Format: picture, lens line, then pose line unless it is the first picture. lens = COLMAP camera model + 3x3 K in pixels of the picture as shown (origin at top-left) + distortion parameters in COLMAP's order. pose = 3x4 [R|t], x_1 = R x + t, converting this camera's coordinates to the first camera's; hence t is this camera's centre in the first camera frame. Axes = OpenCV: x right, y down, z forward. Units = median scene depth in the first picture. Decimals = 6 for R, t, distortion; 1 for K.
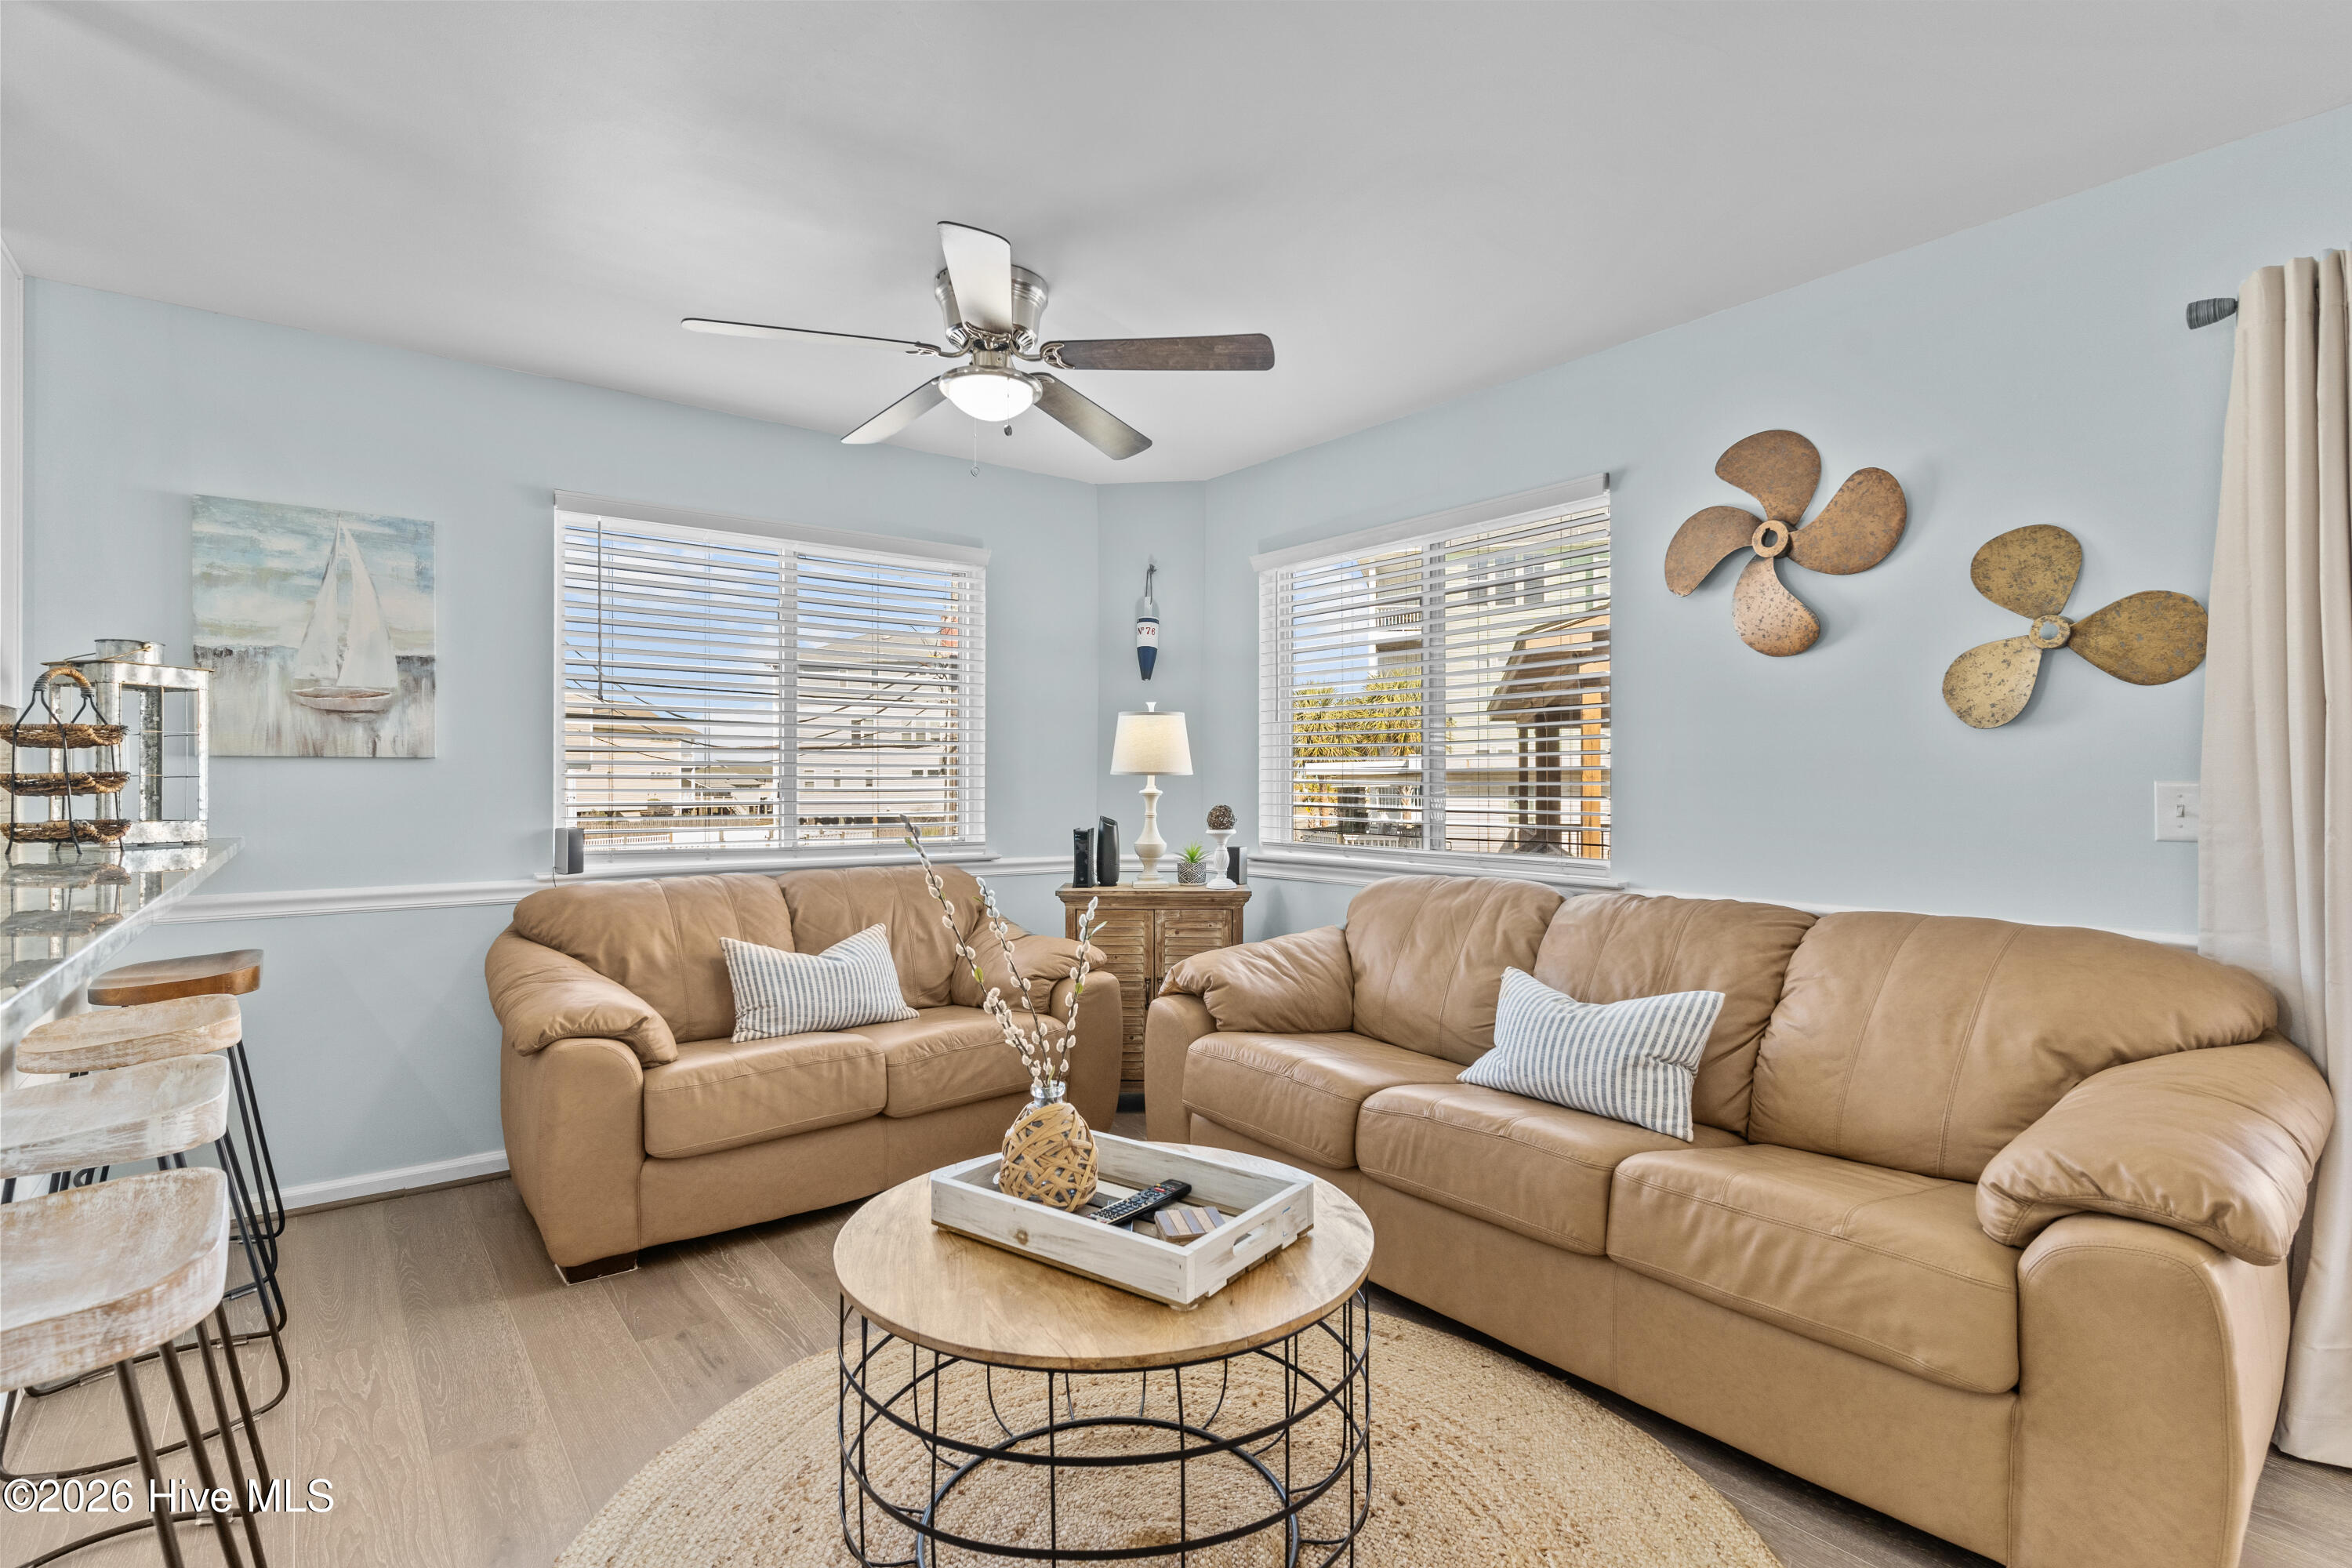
lens RADIAL K [[1120.2, 0, 1174.0], [0, 1120.2, 784.9], [0, 0, 1]] dist [0.000503, -0.000476]
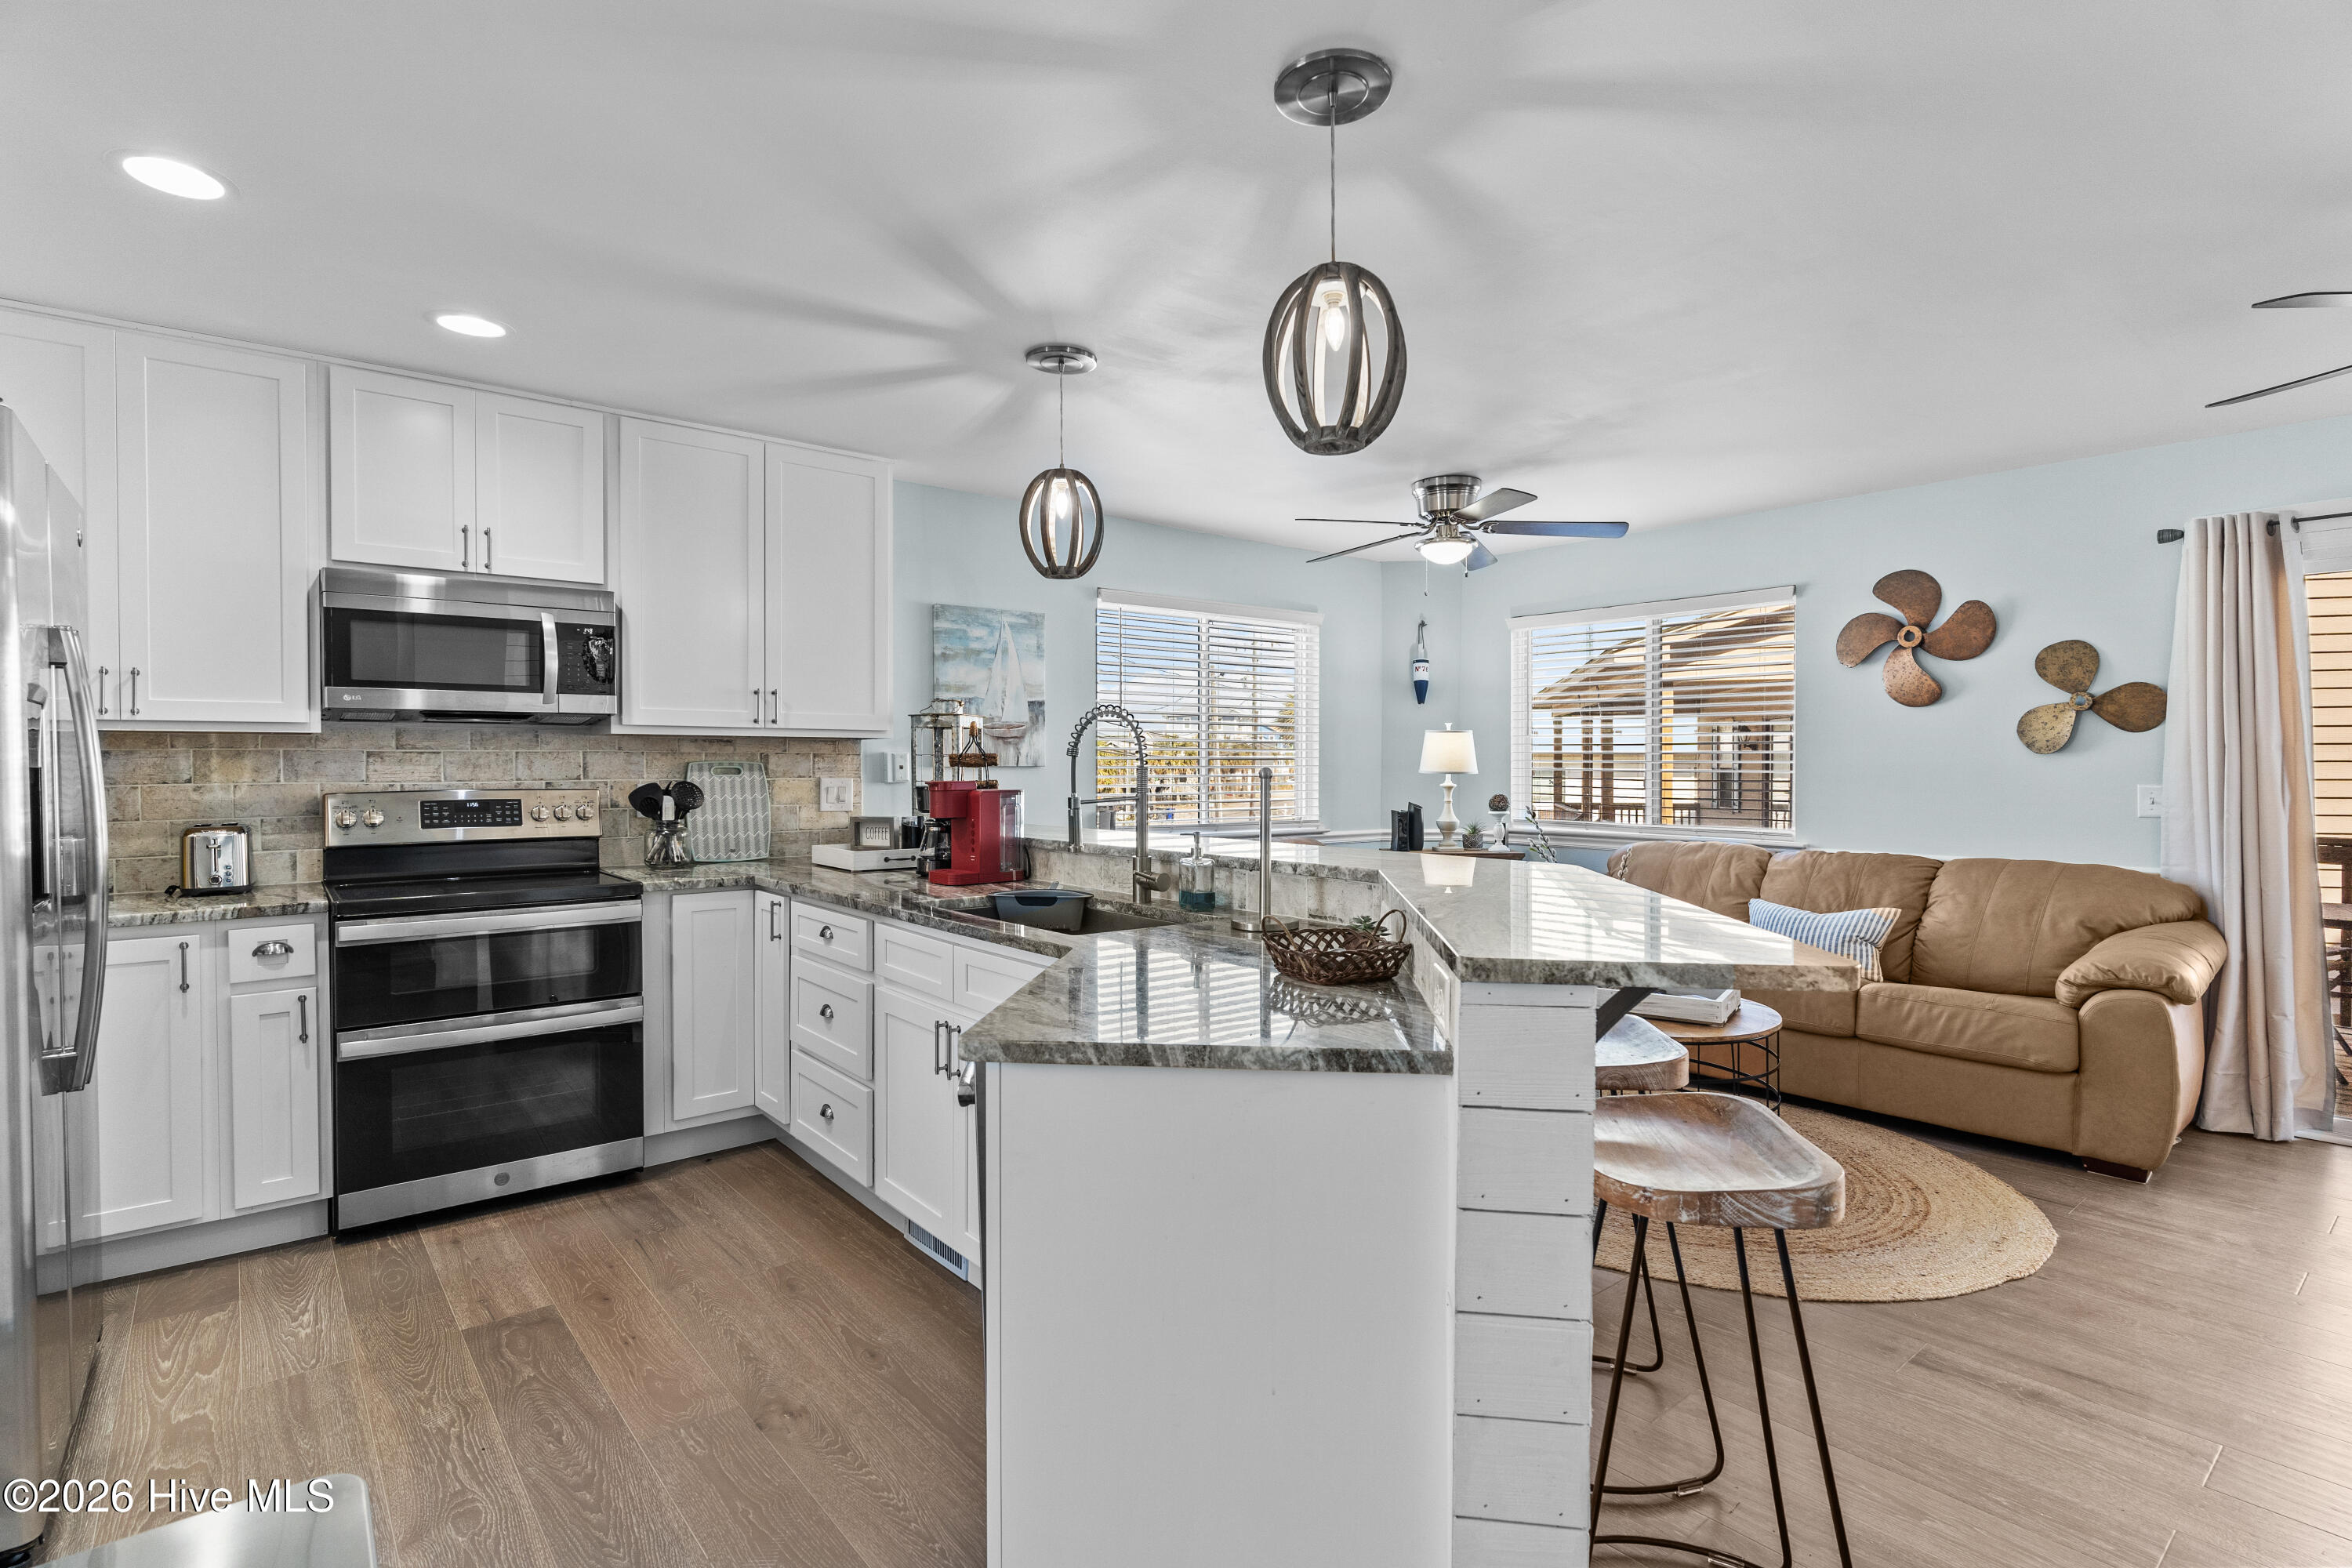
lens RADIAL K [[1120.2, 0, 1177.1], [0, 1120.2, 776.1], [0, 0, 1]] dist [0.000503, -0.000476]
pose [[0.999755, -0.001017, 0.022114, -0.596315], [0.000800, 0.999952, 0.009814, -0.029881], [-0.022123, -0.009794, 0.999707, -0.645106]]
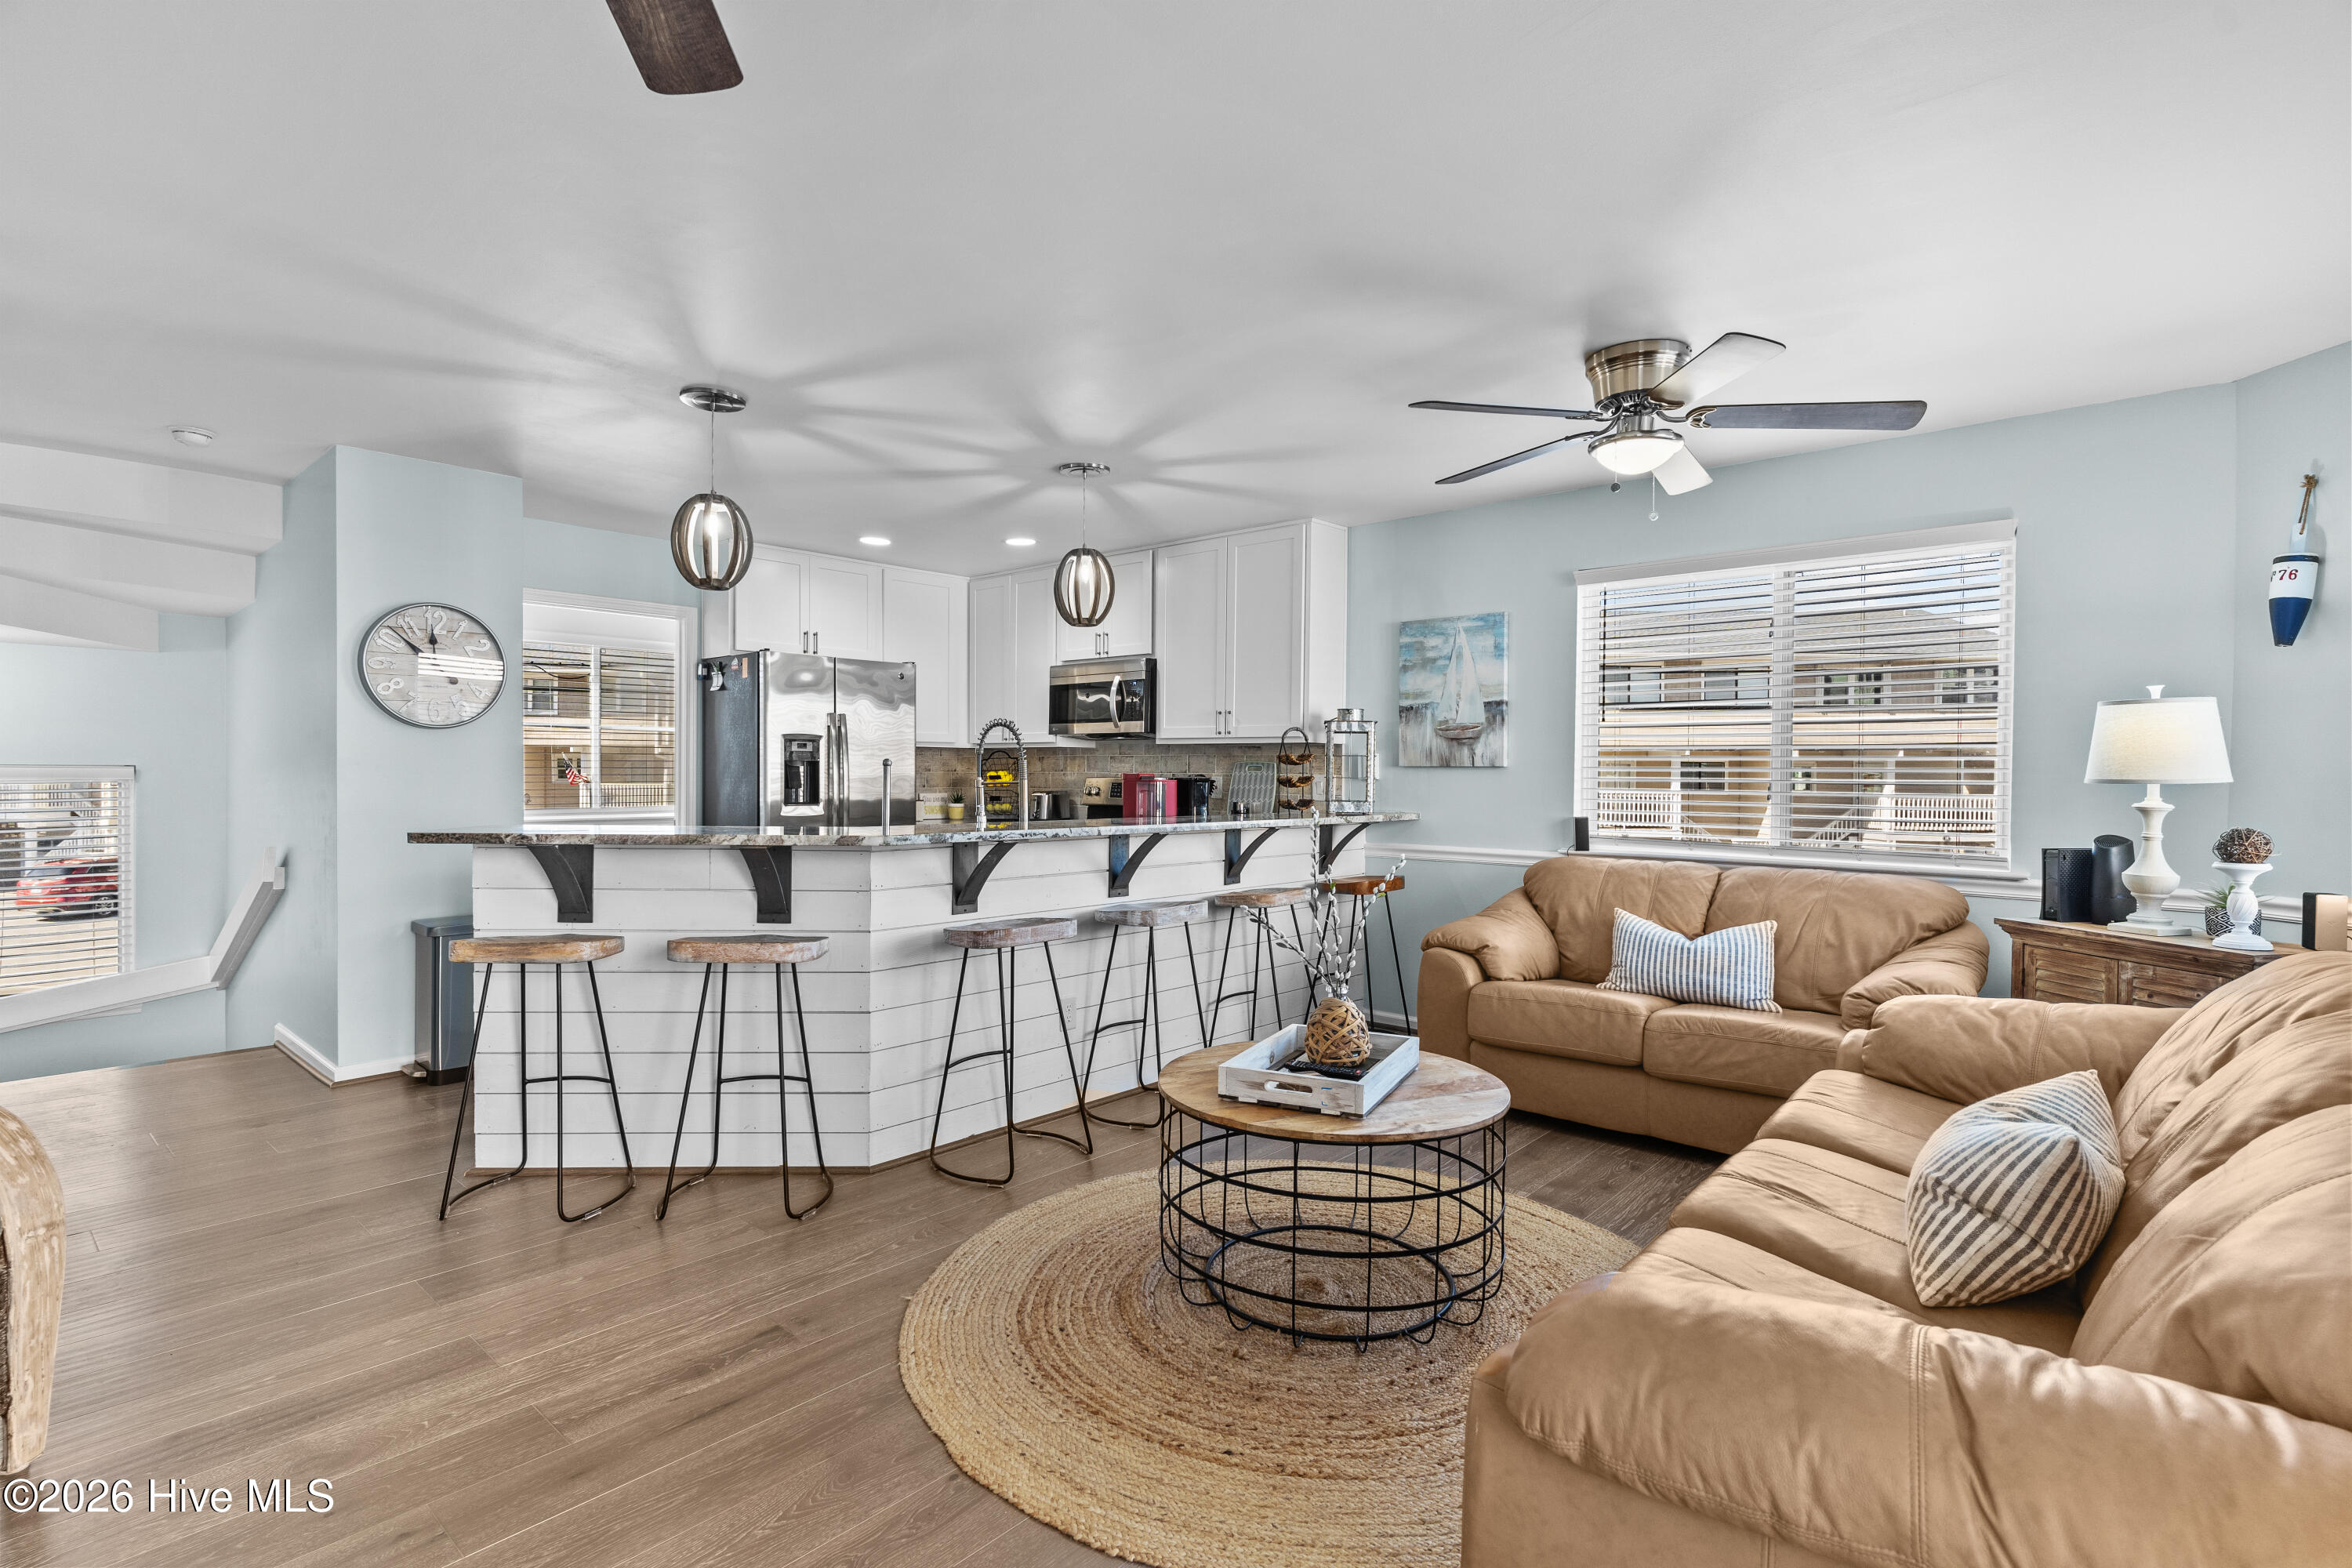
lens RADIAL K [[1120.2, 0, 1172.3], [0, 1120.2, 786.3], [0, 0, 1]] dist [0.000503, -0.000476]
pose [[0.178505, 0.013854, -0.983841, 0.889185], [-0.011025, 0.999866, 0.012079, -0.012716], [0.983877, 0.008690, 0.178634, 0.331438]]
